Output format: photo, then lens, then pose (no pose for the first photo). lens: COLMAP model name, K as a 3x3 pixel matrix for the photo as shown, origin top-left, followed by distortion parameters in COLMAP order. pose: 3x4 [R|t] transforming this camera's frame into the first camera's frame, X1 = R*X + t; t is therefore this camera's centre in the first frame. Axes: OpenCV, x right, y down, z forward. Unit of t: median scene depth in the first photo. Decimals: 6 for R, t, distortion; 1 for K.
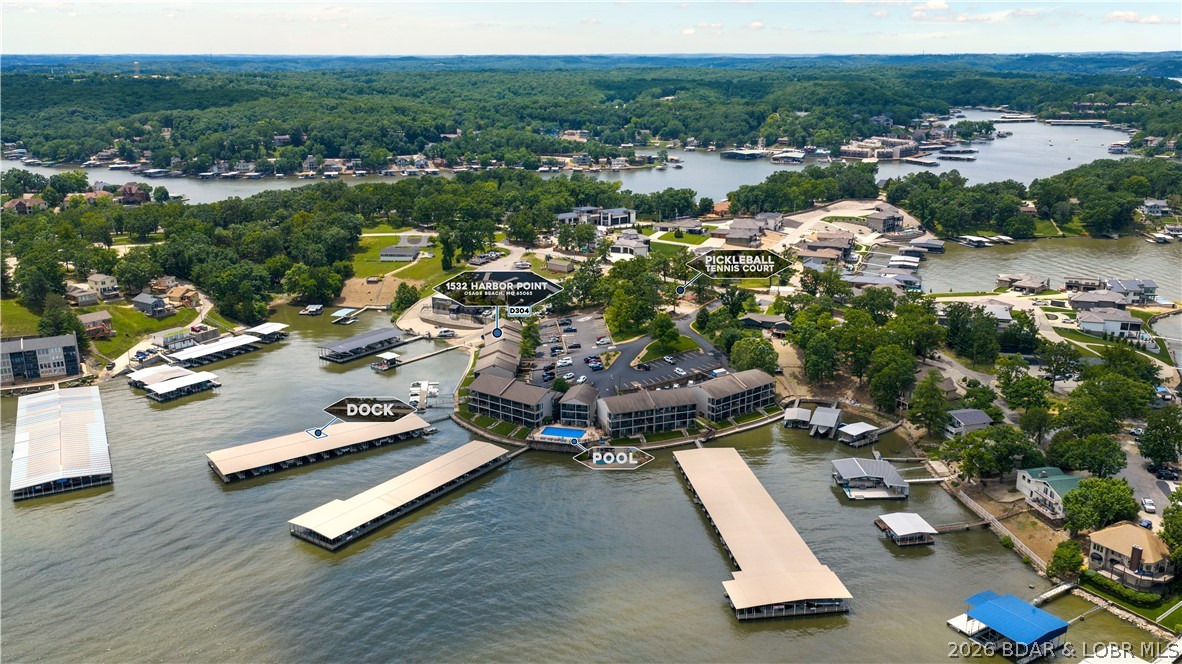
lens RADIAL K [[975.5, 0, 592.1], [0, 975.5, 342.8], [0, 0, 1]] dist [0.029402, -0.008450]
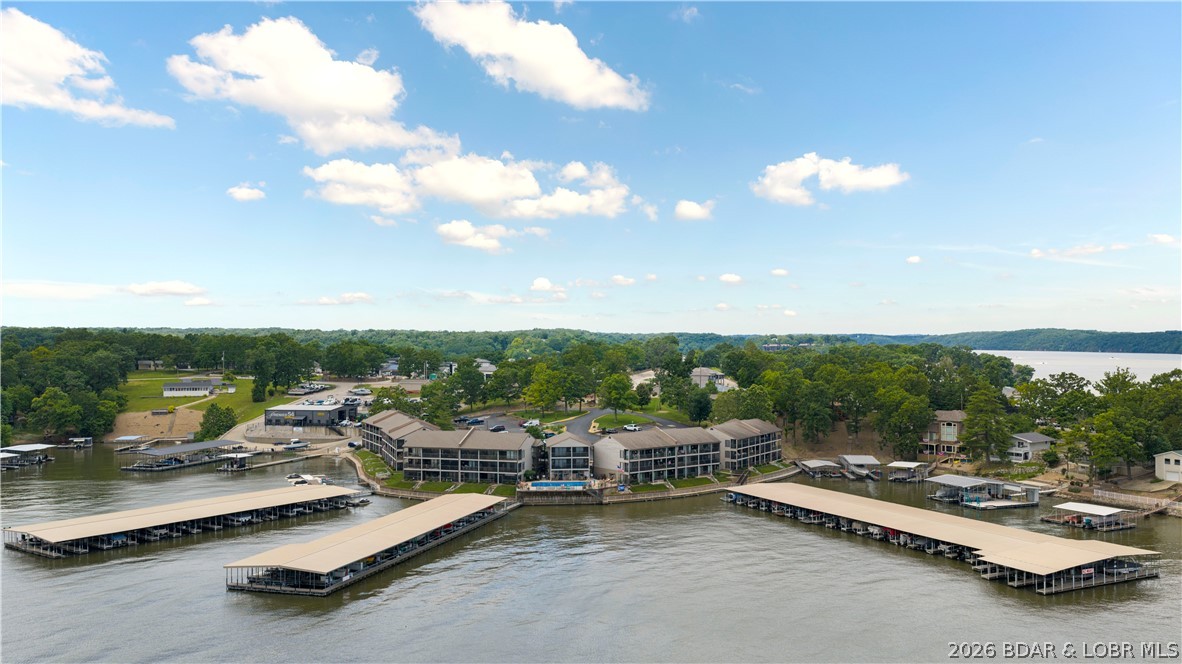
lens RADIAL K [[975.5, 0, 592.1], [0, 975.5, 342.8], [0, 0, 1]] dist [0.029402, -0.008450]
pose [[0.948985, 0.000813, 0.315321, -0.160800], [0.088447, 0.959166, -0.268660, 0.128513], [-0.302663, 0.282844, 0.910162, 0.213670]]
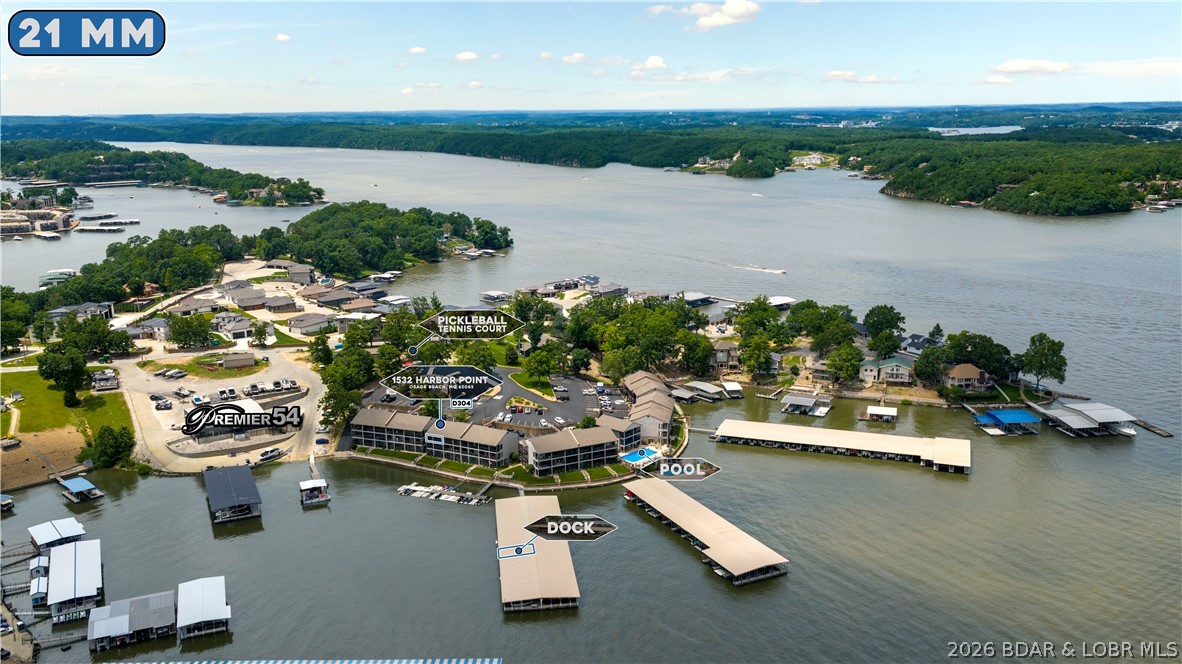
lens RADIAL K [[975.5, 0, 592.1], [0, 975.5, 342.8], [0, 0, 1]] dist [0.029402, -0.008450]
pose [[0.475725, -0.206994, 0.854892, -0.661710], [0.259452, 0.961695, 0.088476, -0.095838], [-0.840459, 0.179713, 0.511207, 0.318465]]
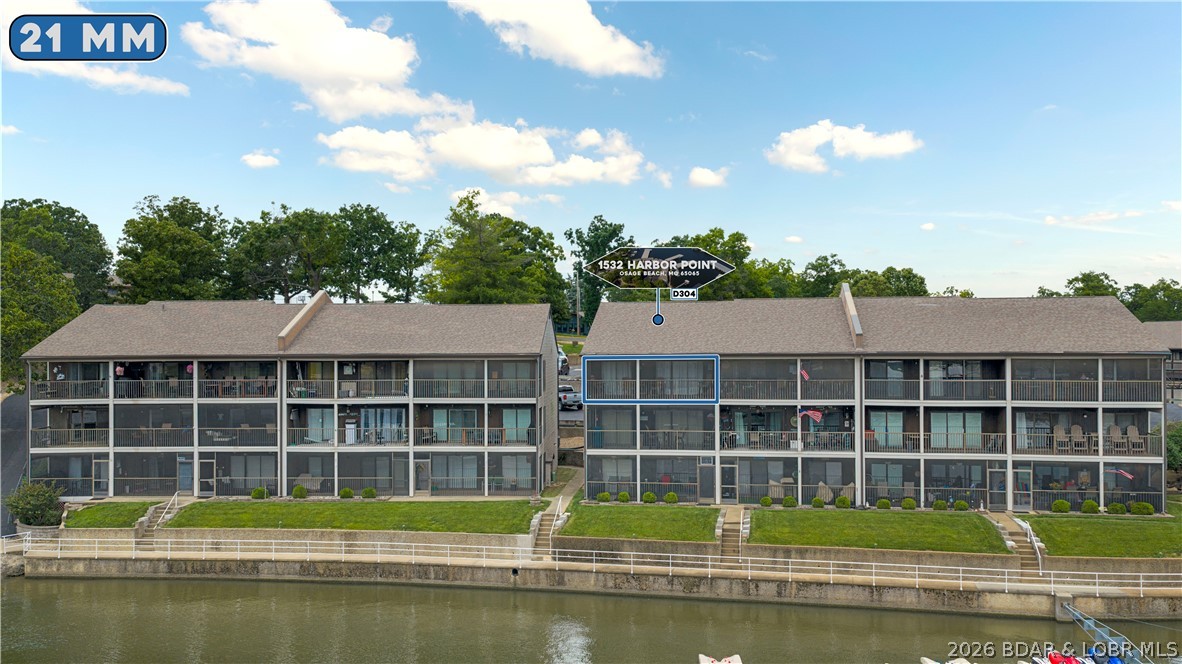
lens RADIAL K [[975.5, 0, 592.1], [0, 975.5, 342.8], [0, 0, 1]] dist [0.029402, -0.008450]
pose [[0.166185, 0.005930, 0.986077, -0.209313], [0.282955, 0.957643, -0.053446, 0.010381], [-0.944626, 0.287897, 0.157468, 0.804304]]
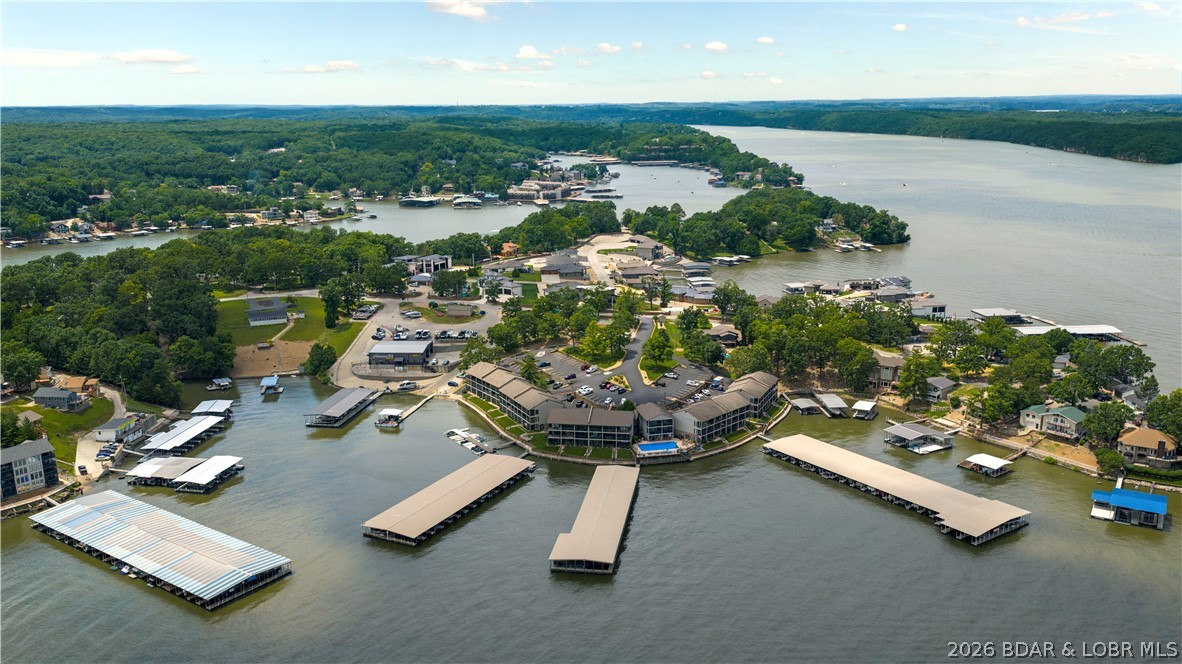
lens RADIAL K [[975.5, 0, 592.1], [0, 975.5, 342.8], [0, 0, 1]] dist [0.029402, -0.008450]
pose [[0.892023, -0.112649, 0.437728, -0.386441], [0.133774, 0.990855, -0.017614, -0.009719], [-0.431740, 0.074268, 0.898935, 0.026612]]
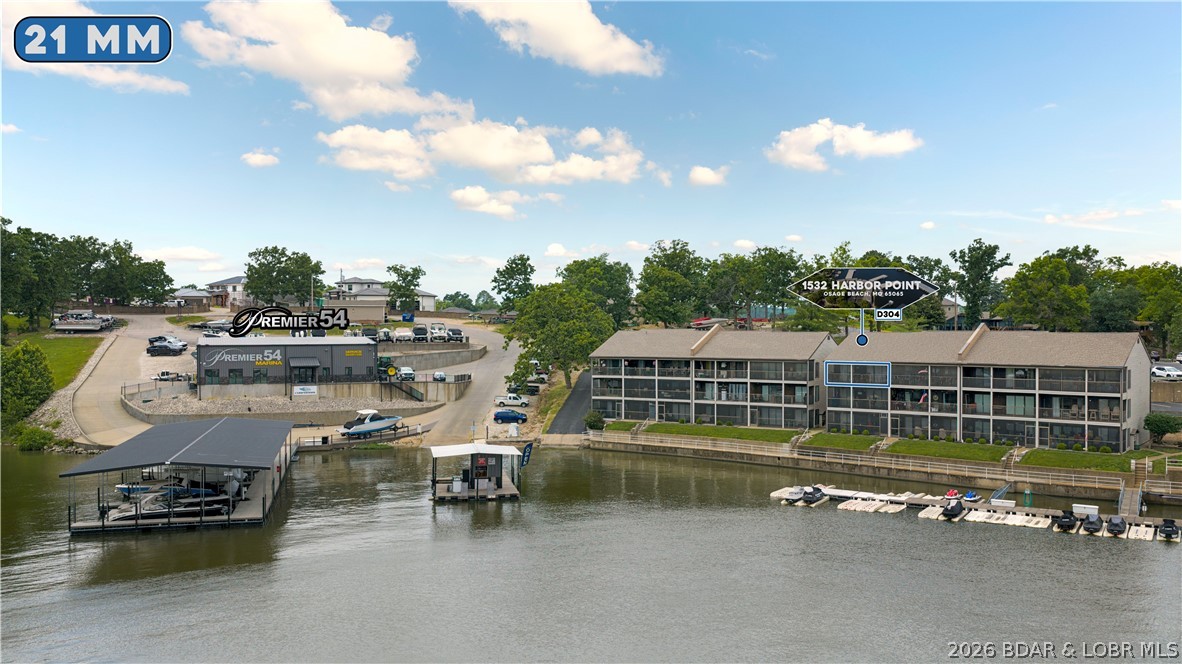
lens RADIAL K [[975.5, 0, 592.1], [0, 975.5, 342.8], [0, 0, 1]] dist [0.029402, -0.008450]
pose [[0.632305, -0.013126, 0.774608, -0.316303], [0.220539, 0.961538, -0.163731, 0.027628], [-0.742666, 0.274359, 0.610880, 0.718567]]
